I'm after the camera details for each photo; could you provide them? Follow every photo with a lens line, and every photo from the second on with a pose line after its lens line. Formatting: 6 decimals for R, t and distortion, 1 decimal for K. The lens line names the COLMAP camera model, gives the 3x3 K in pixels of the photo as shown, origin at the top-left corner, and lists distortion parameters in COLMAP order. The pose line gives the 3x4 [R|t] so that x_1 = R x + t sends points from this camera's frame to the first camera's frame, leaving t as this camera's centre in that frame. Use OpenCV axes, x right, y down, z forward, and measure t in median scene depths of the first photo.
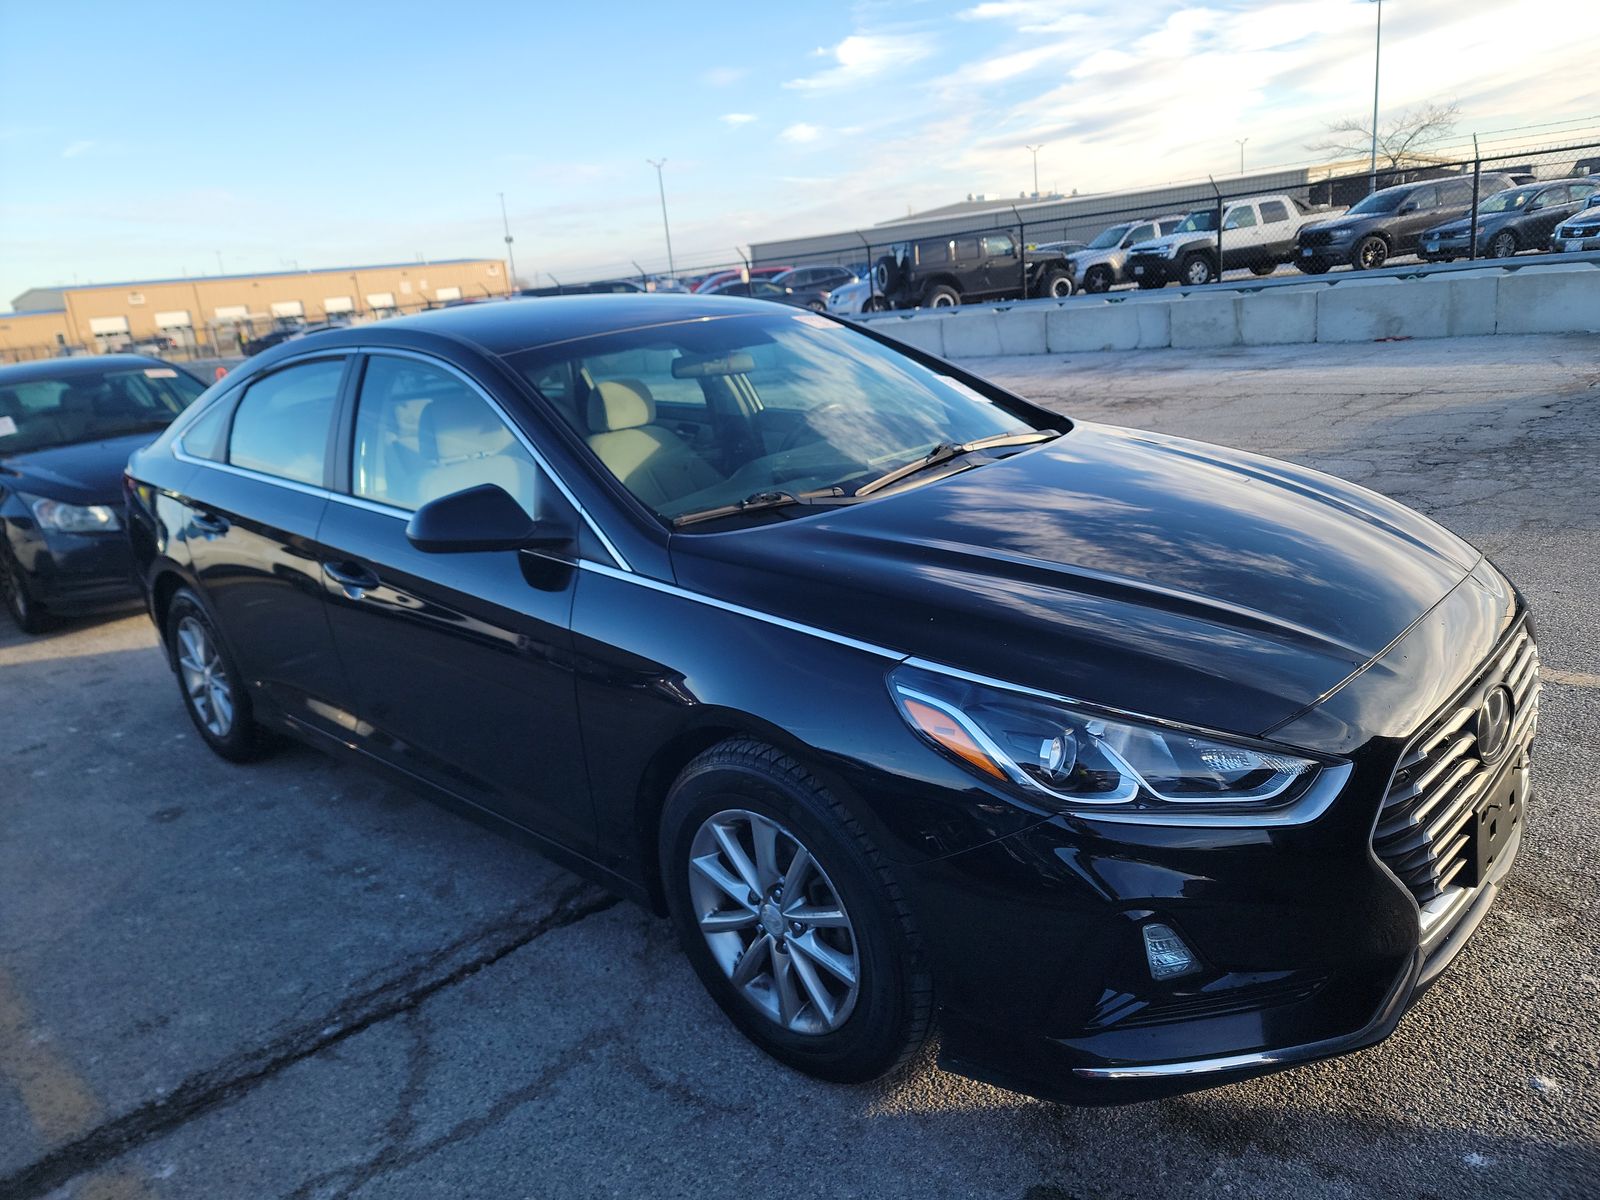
lens RADIAL K [[1118.0, 0, 795.8], [0, 1118.0, 601.4], [0, 0, 1]] dist [0.049587, -0.066401]
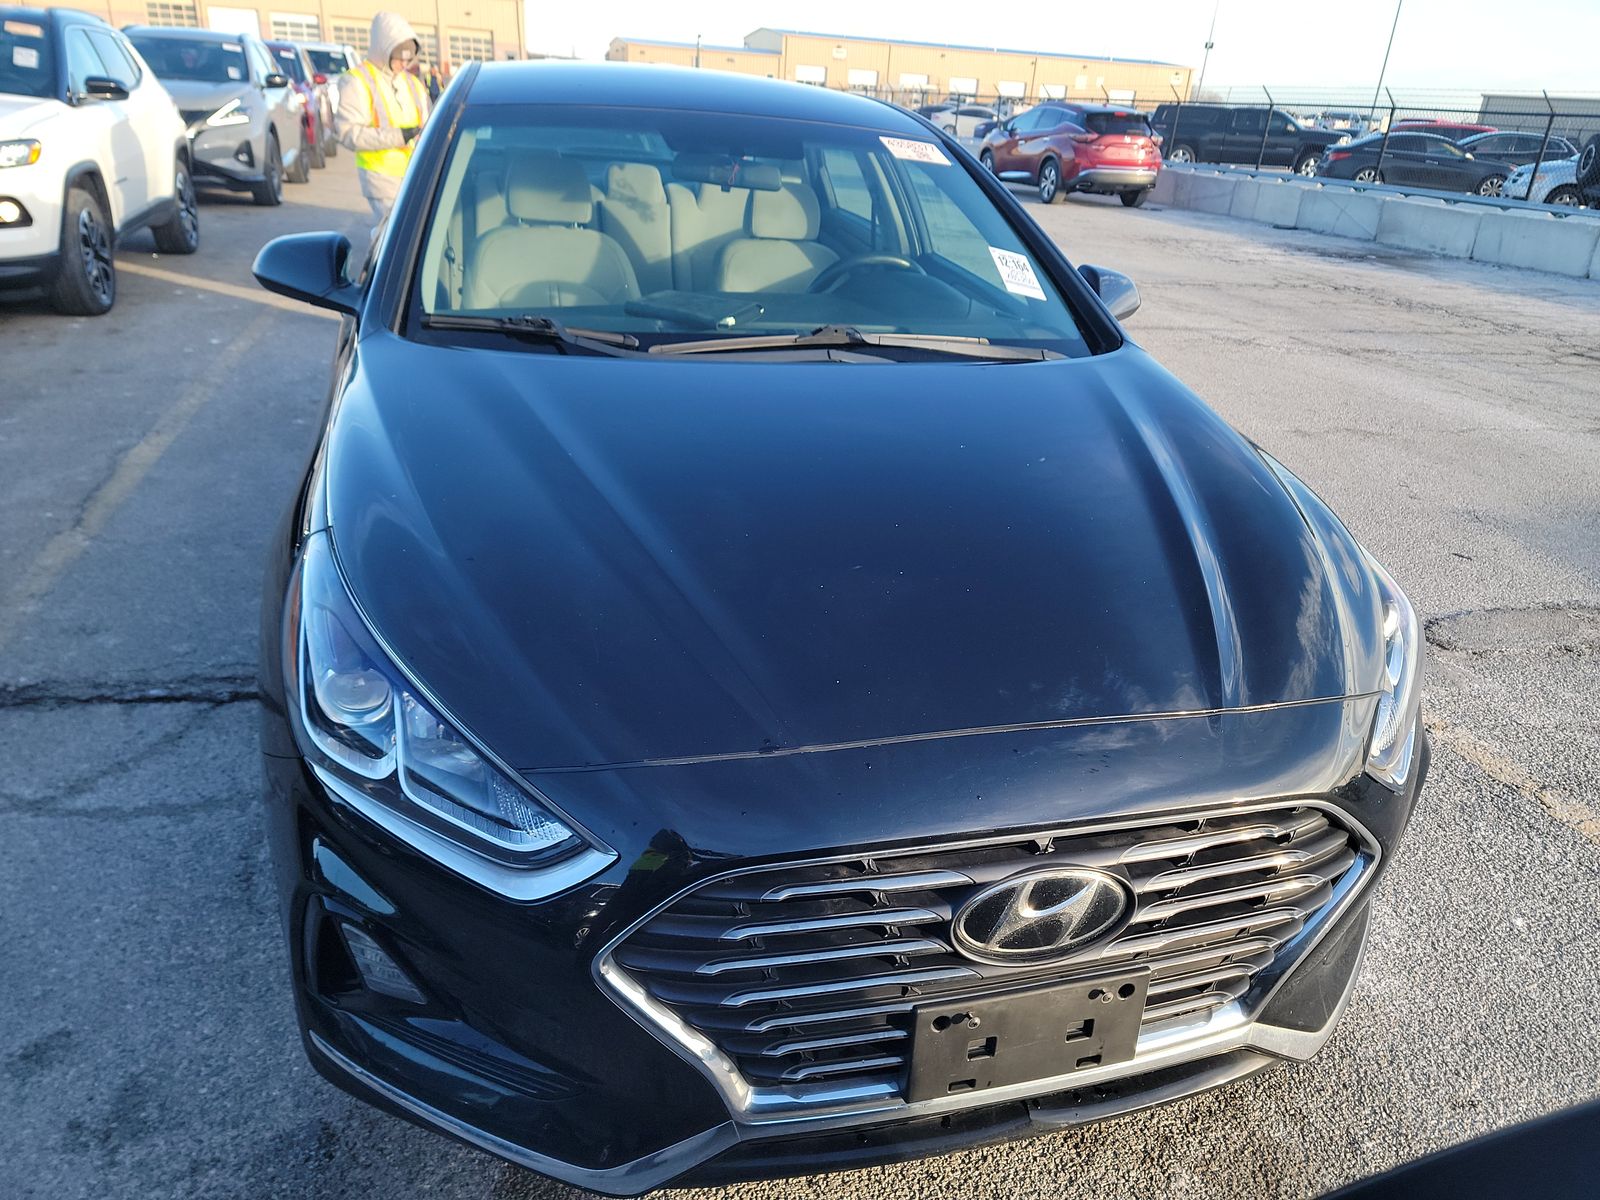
lens RADIAL K [[1118.0, 0, 795.8], [0, 1118.0, 601.4], [0, 0, 1]] dist [0.049587, -0.066401]
pose [[0.842416, 0.353036, -0.407063, 0.533738], [-0.287341, 0.933415, 0.214877, -0.126165], [0.455818, -0.064050, 0.887765, 0.283971]]
